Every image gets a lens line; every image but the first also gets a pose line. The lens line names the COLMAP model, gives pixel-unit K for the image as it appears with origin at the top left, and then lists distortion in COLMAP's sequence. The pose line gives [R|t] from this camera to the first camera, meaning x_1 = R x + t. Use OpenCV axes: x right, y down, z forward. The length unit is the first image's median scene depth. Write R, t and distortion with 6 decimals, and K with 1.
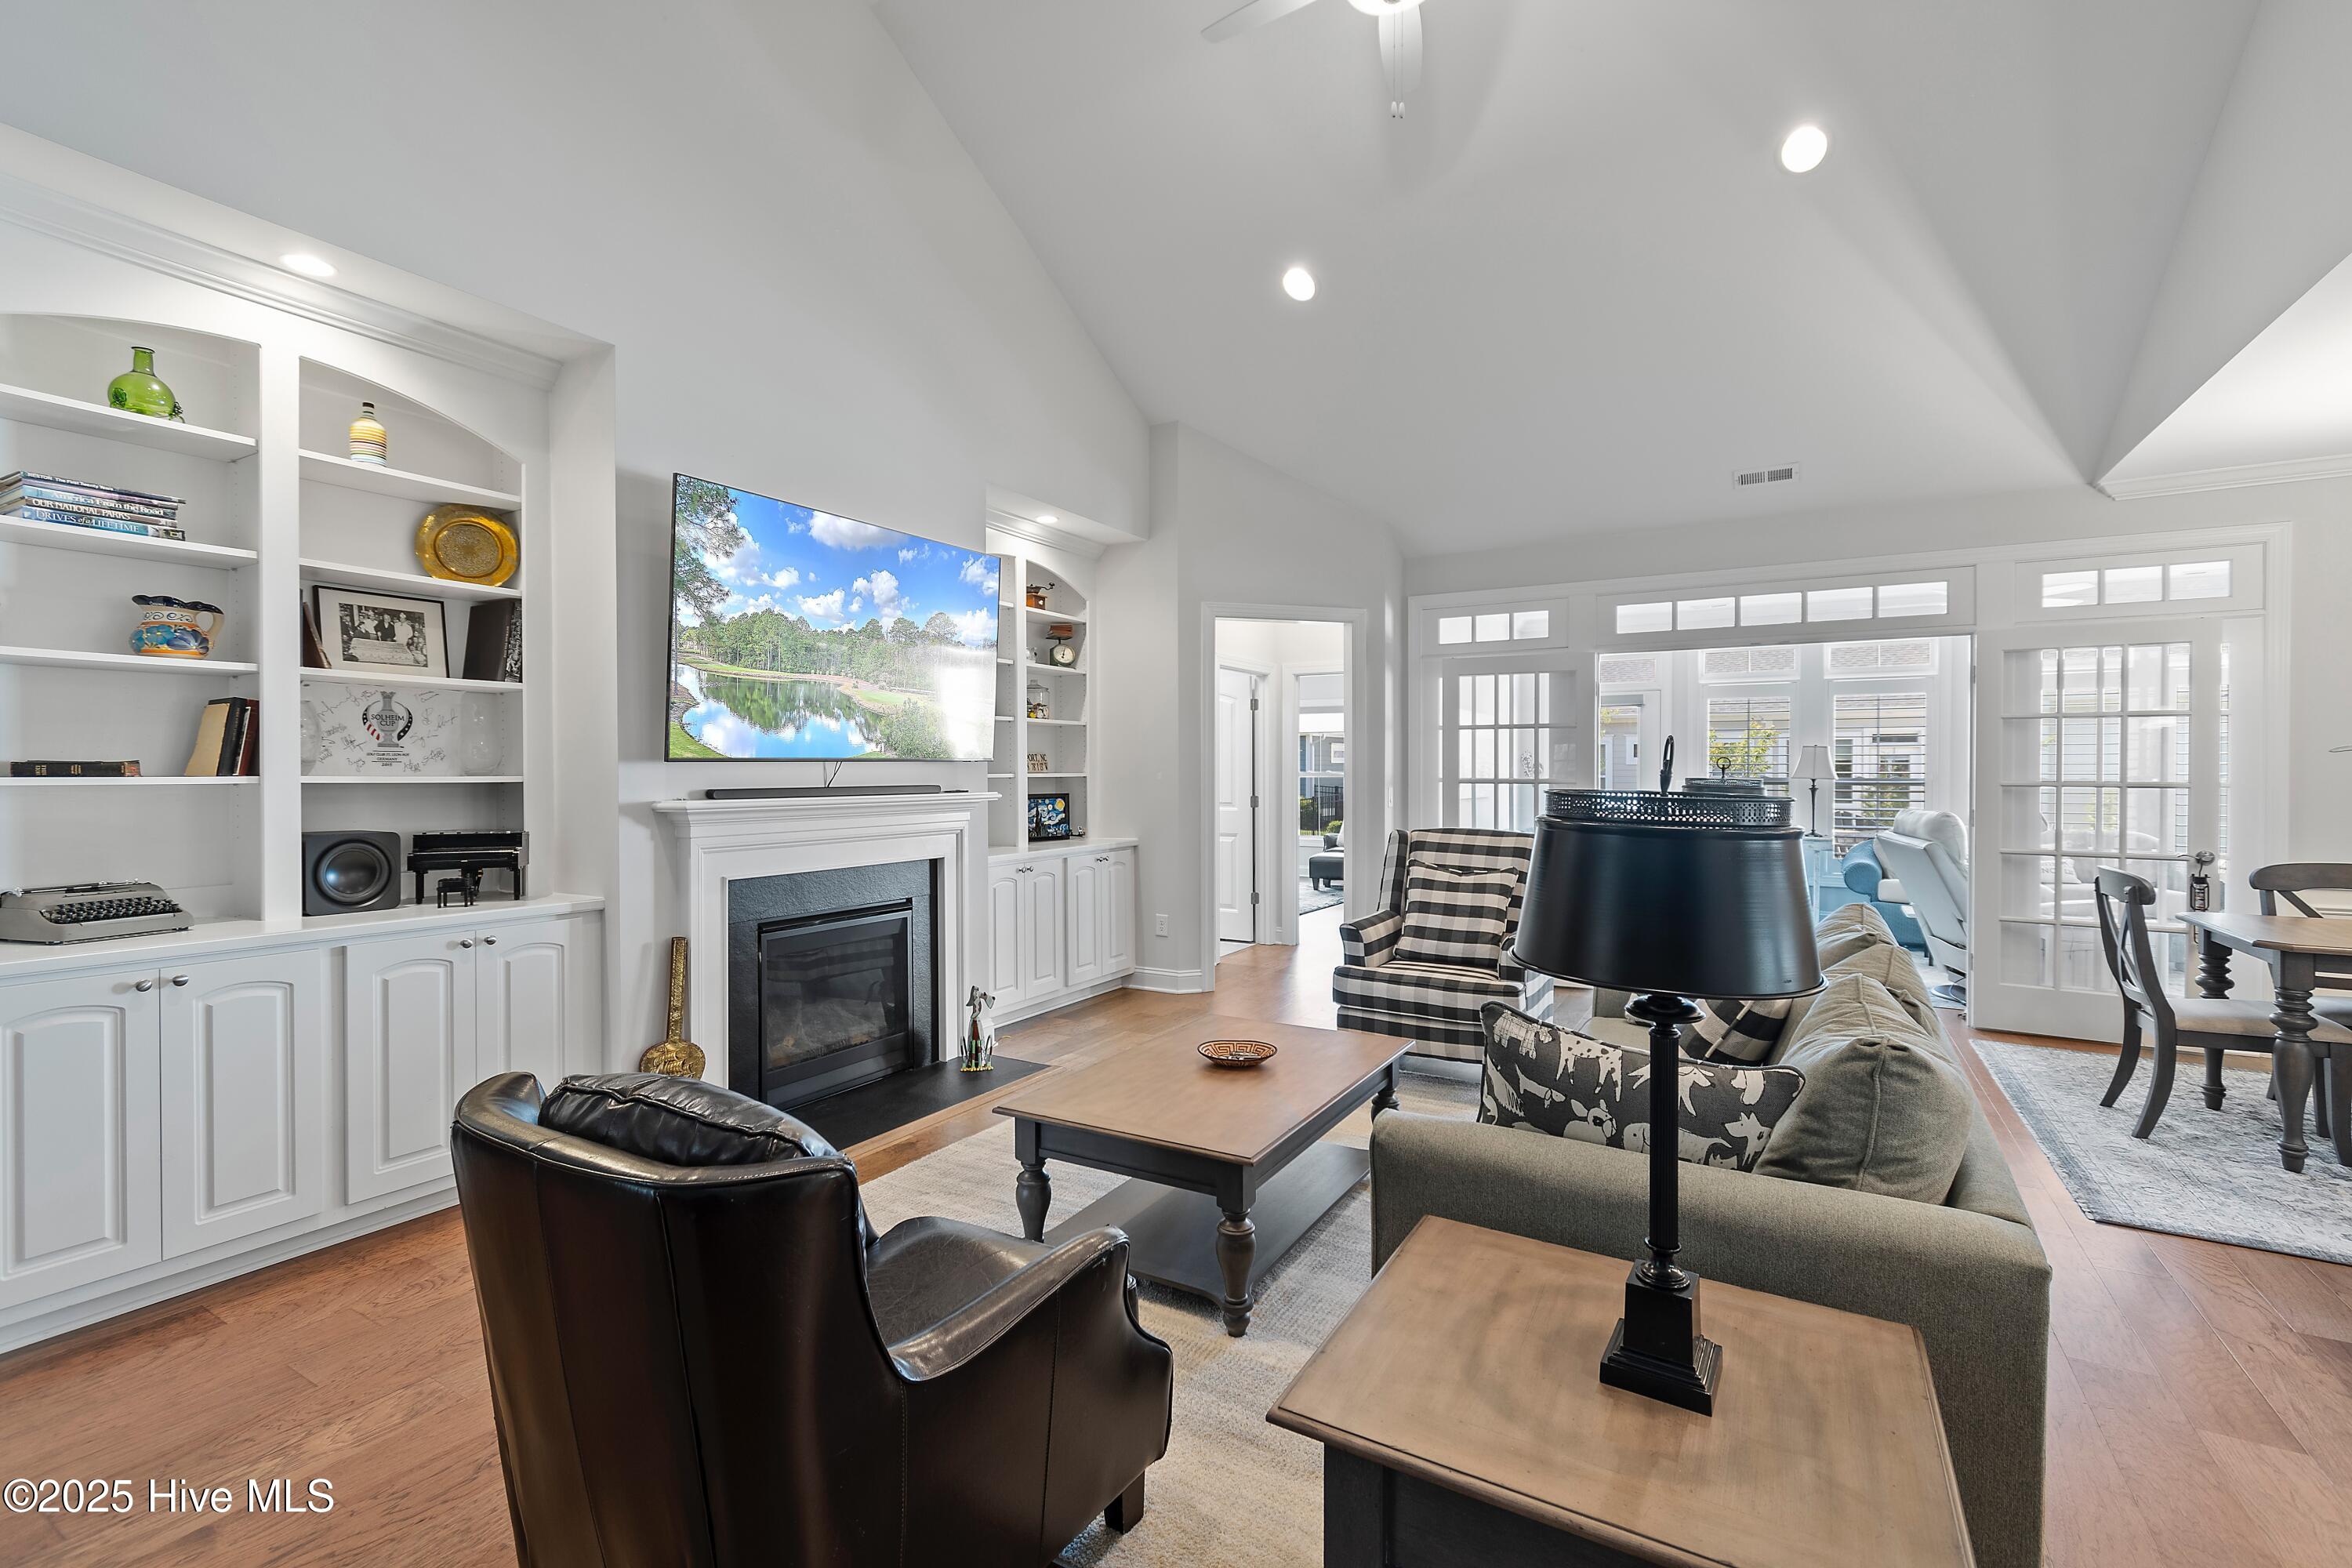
lens RADIAL K [[1039.9, 0, 1176.0], [0, 1039.9, 784.0], [0, 0, 1]] dist [0.001872, 0.000101]
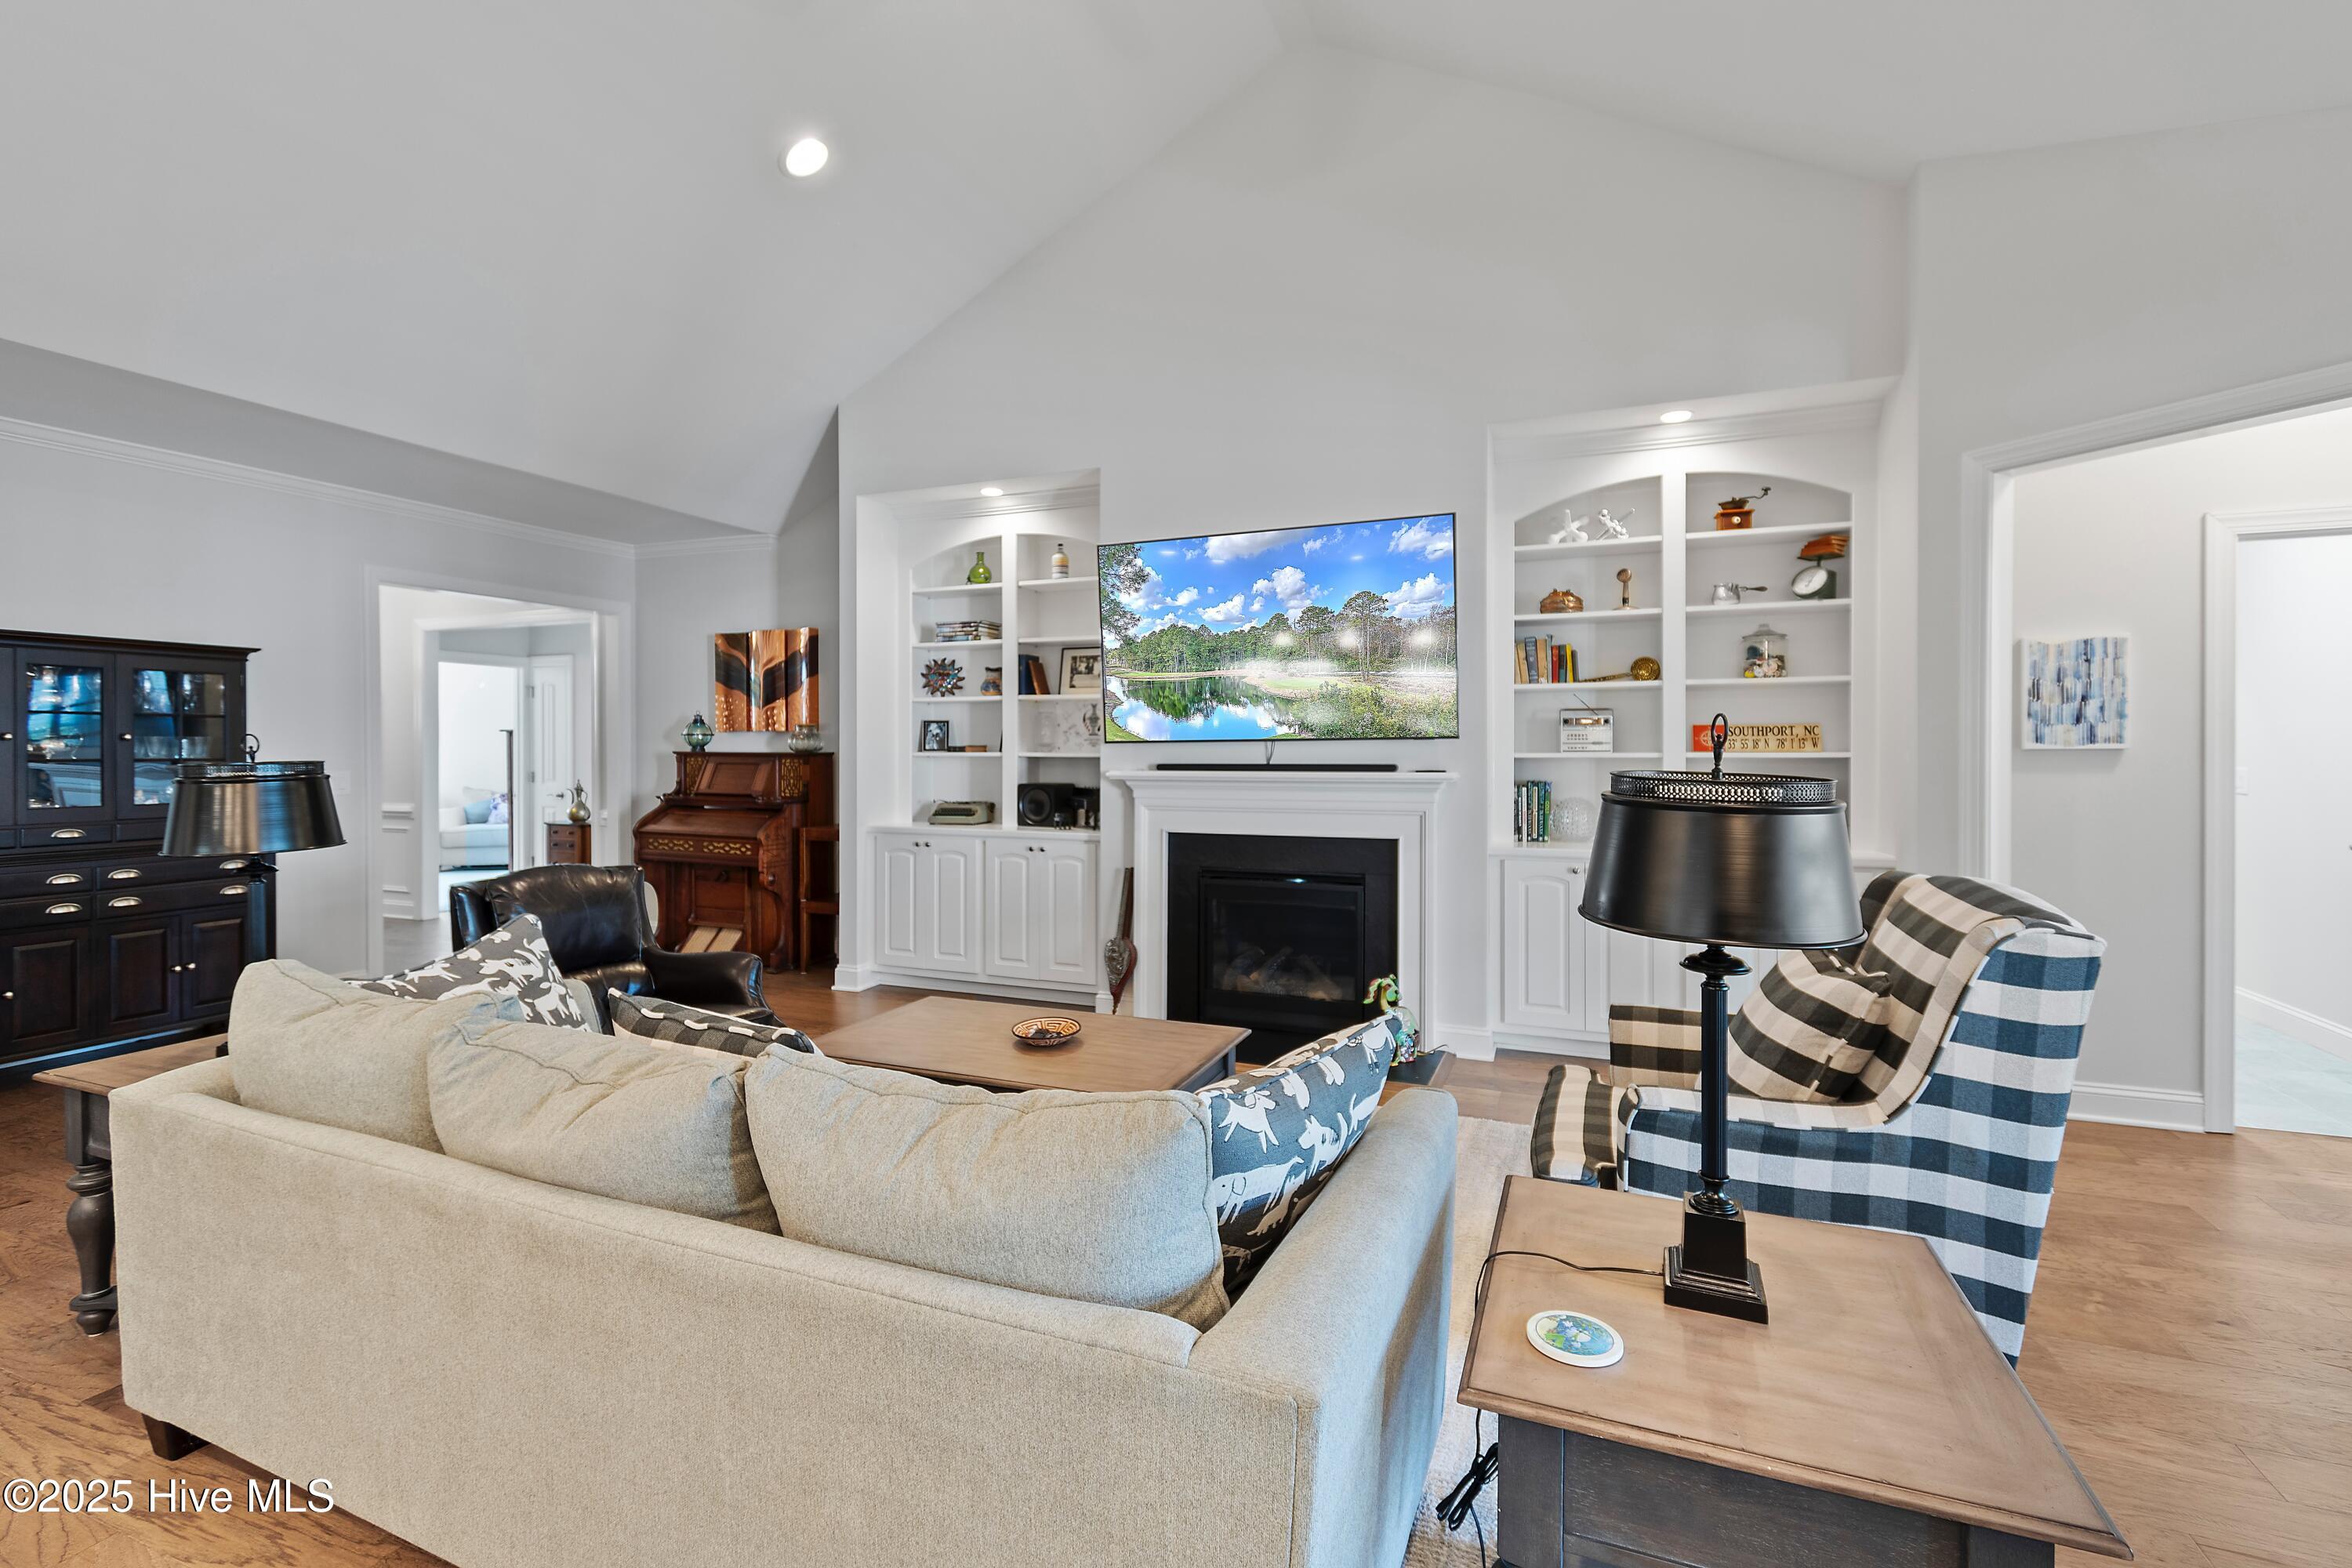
lens RADIAL K [[1046.8, 0, 1169.3], [0, 1046.8, 750.7], [0, 0, 1]] dist [0.003261, -0.000391]
pose [[0.134406, 0.001550, -0.990925, 0.910548], [-0.011605, 0.999933, -0.000010, -0.011727], [0.990858, 0.011501, 0.134415, 0.837092]]
